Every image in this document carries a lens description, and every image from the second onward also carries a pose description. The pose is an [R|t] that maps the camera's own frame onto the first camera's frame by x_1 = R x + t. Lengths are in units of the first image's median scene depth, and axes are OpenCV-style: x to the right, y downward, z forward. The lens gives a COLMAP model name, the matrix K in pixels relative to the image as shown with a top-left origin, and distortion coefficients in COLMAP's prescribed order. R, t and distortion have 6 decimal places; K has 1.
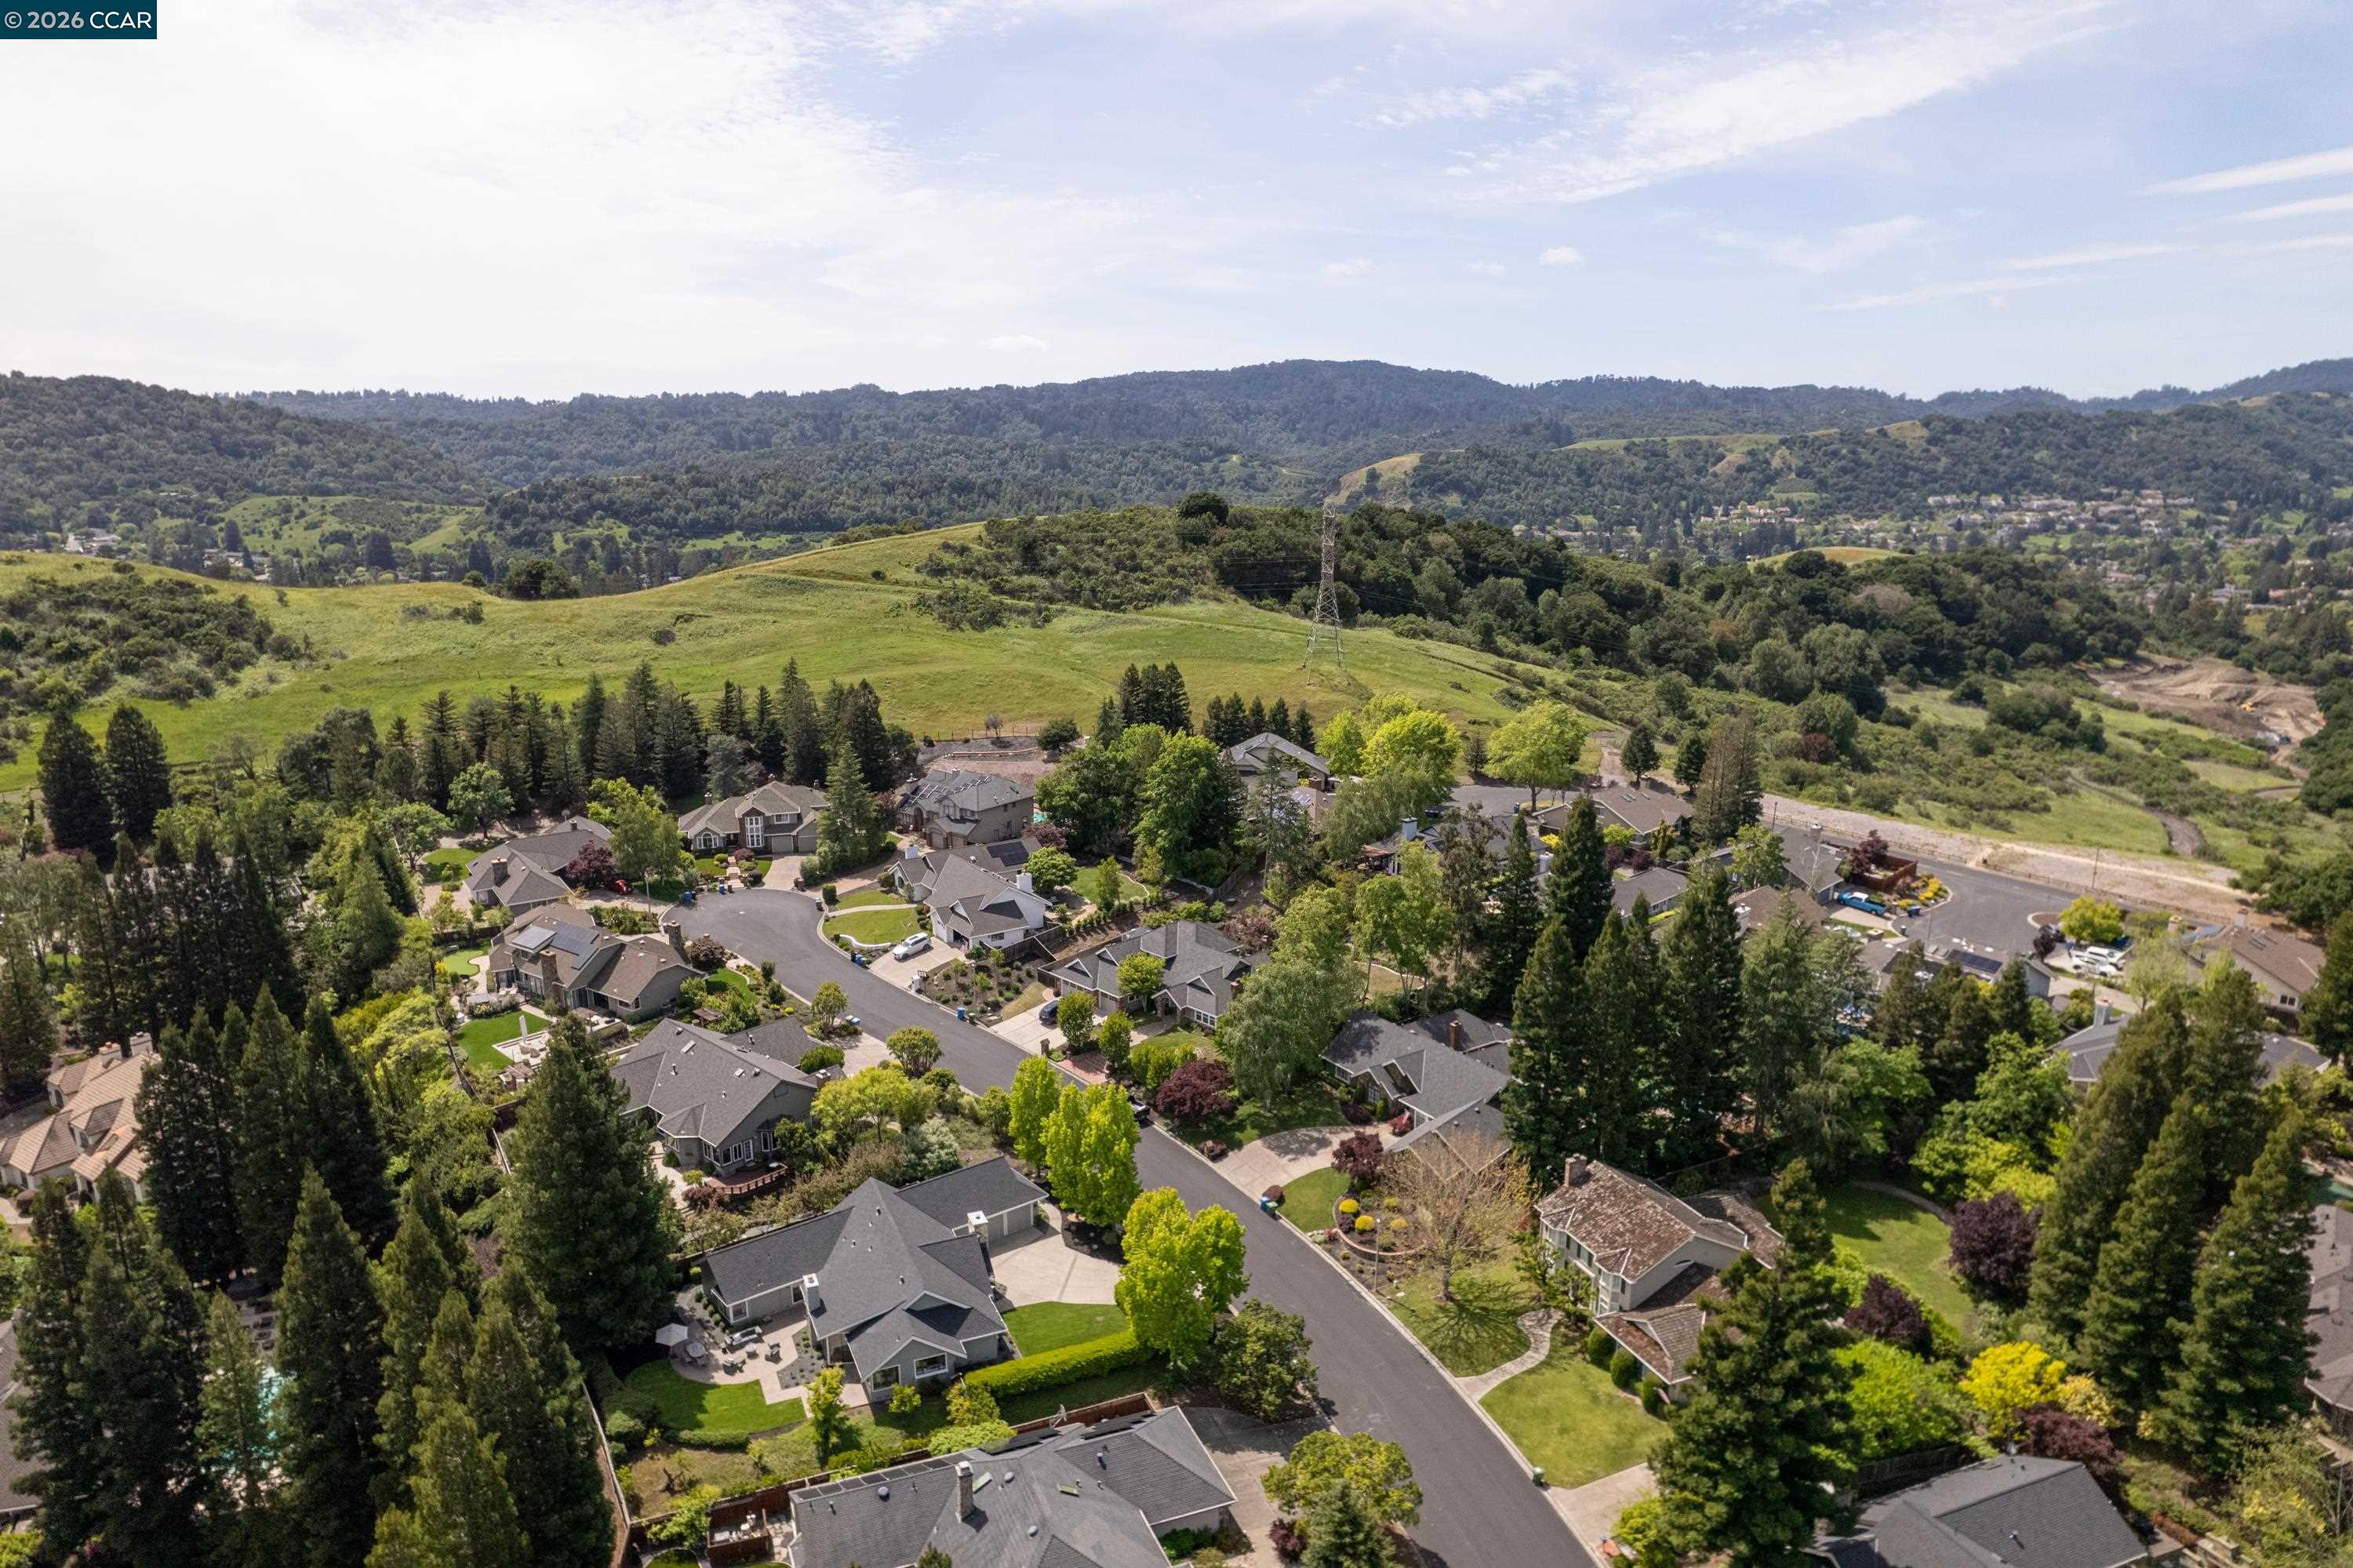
lens RADIAL K [[1531.0, 0, 1176.5], [0, 1531.0, 784.0], [0, 0, 1]] dist [-0.075602, 0.064762]
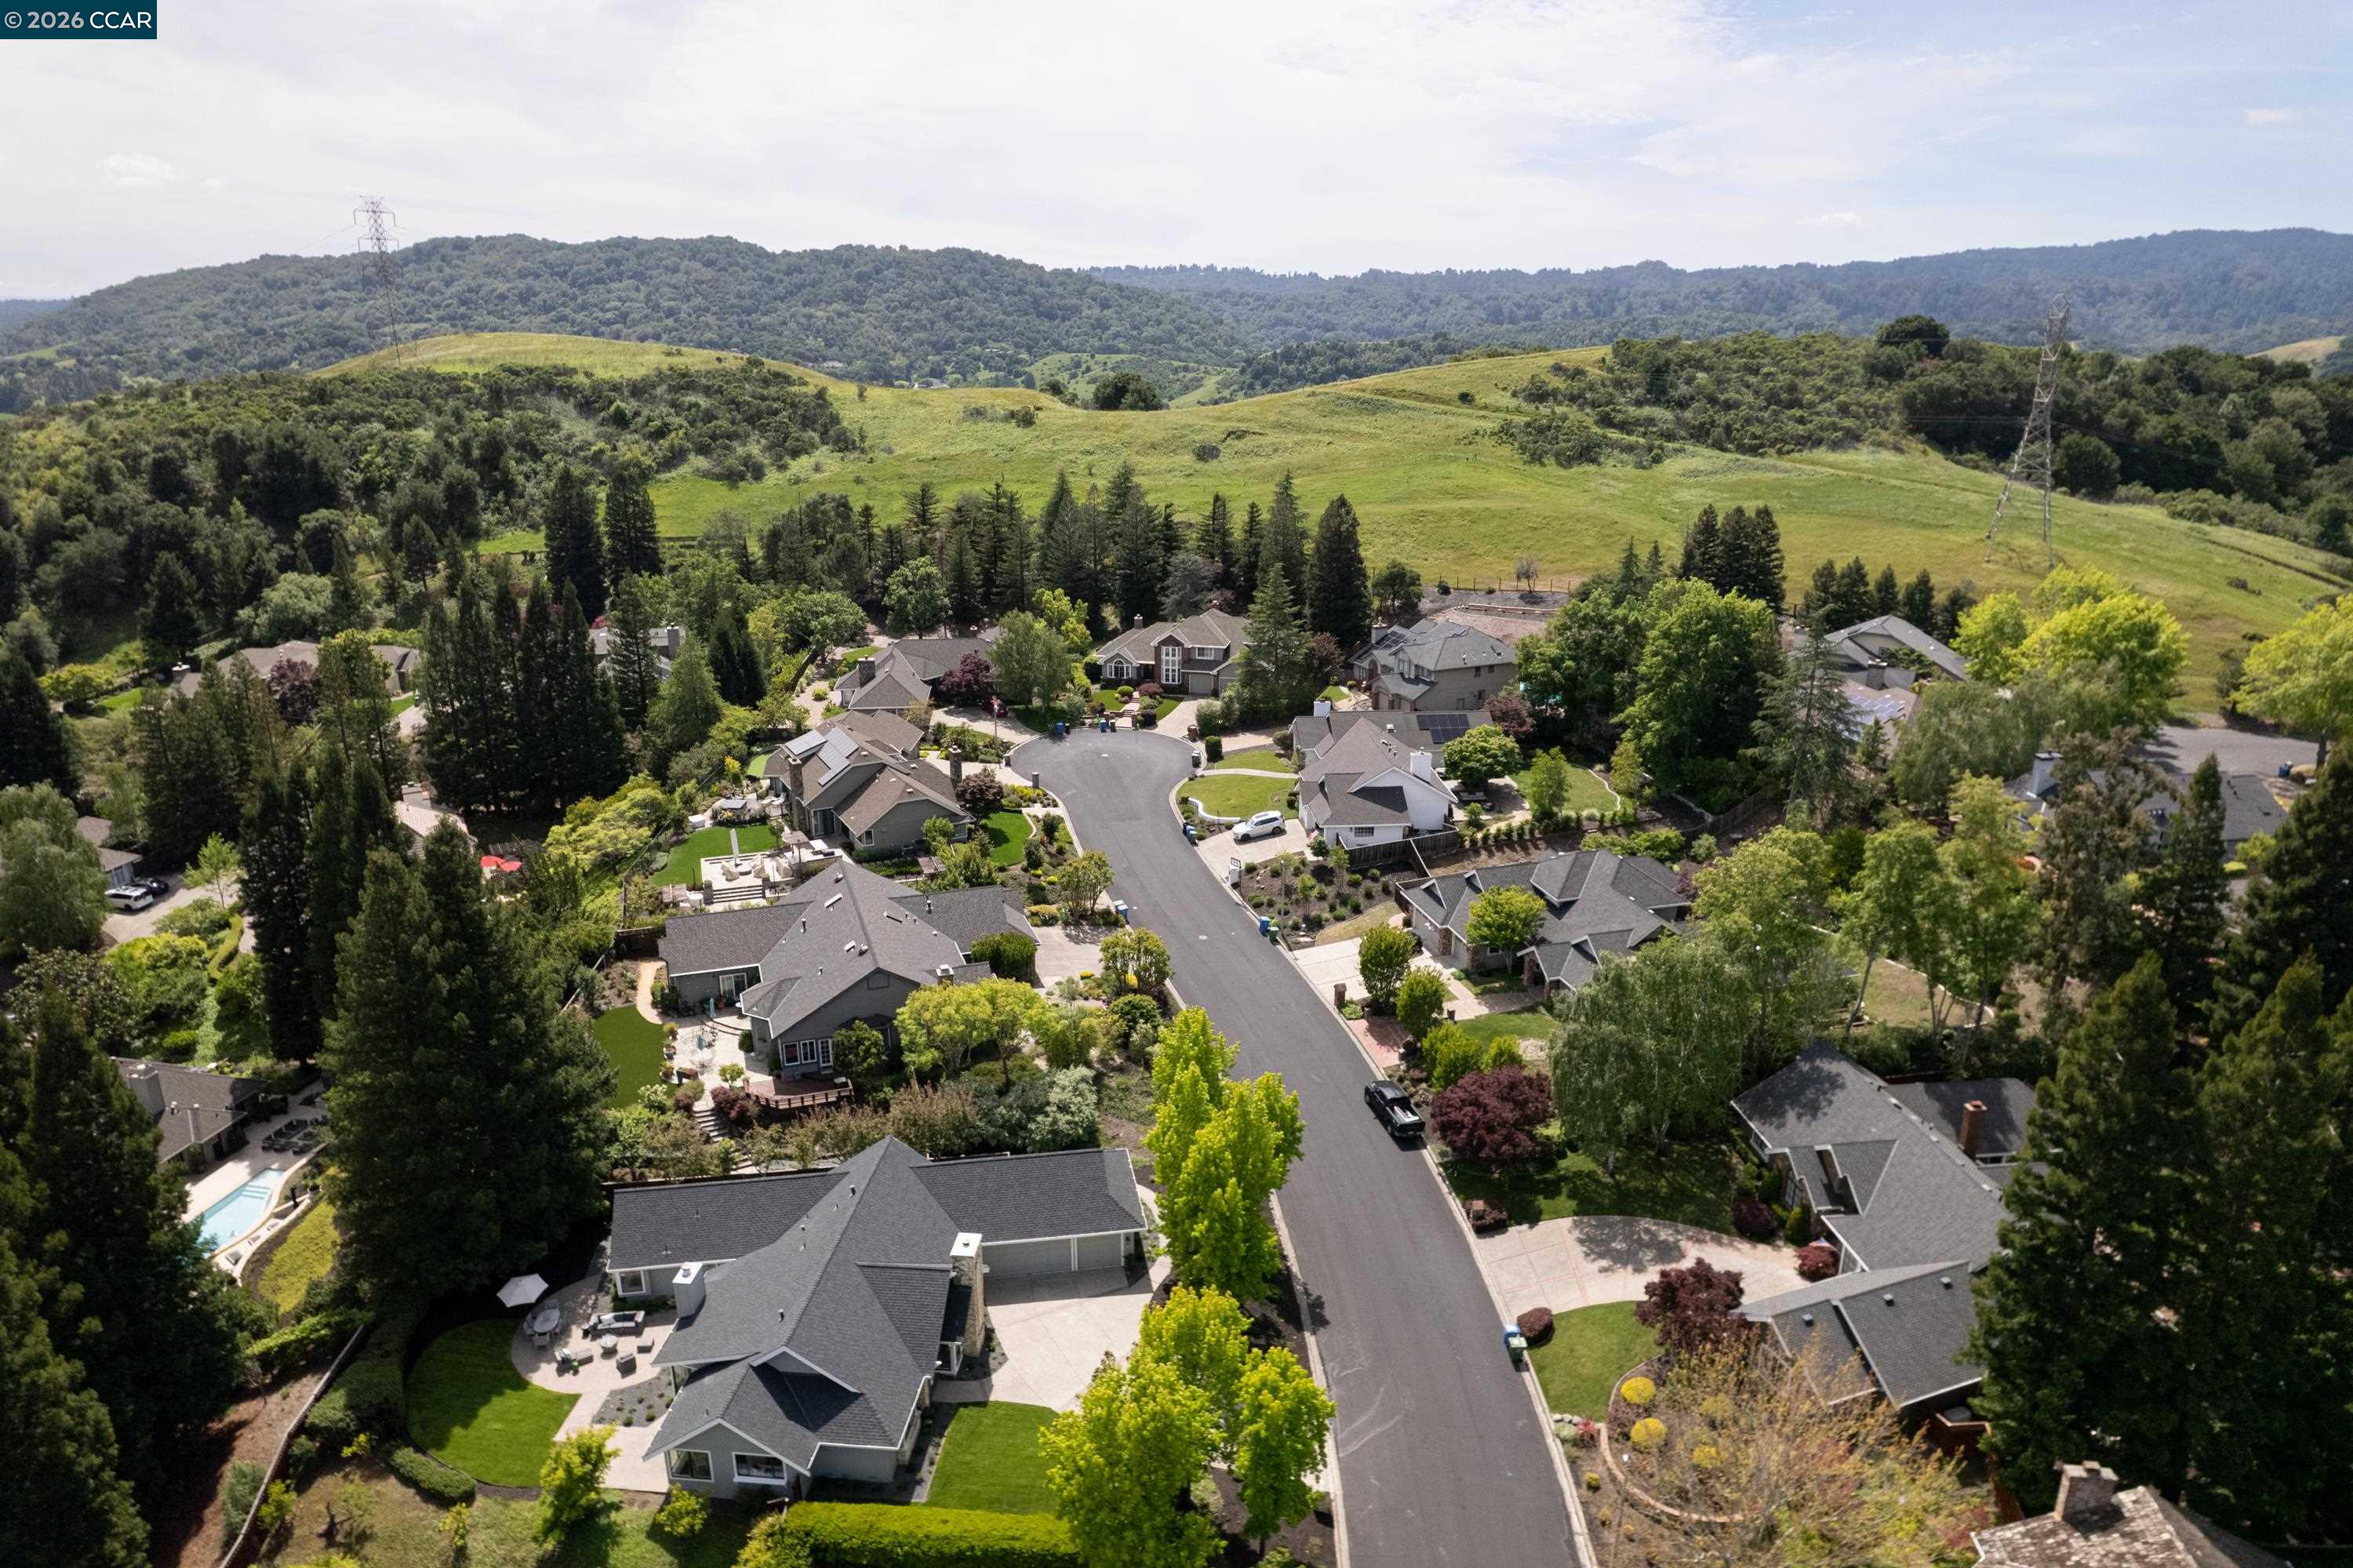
lens RADIAL K [[1531.0, 0, 1176.5], [0, 1531.0, 784.0], [0, 0, 1]] dist [-0.075602, 0.064762]
pose [[0.879835, 0.145246, -0.452541, 0.091683], [-0.113039, 0.988787, 0.097586, 0.011808], [0.461640, -0.034705, 0.886388, 0.222136]]
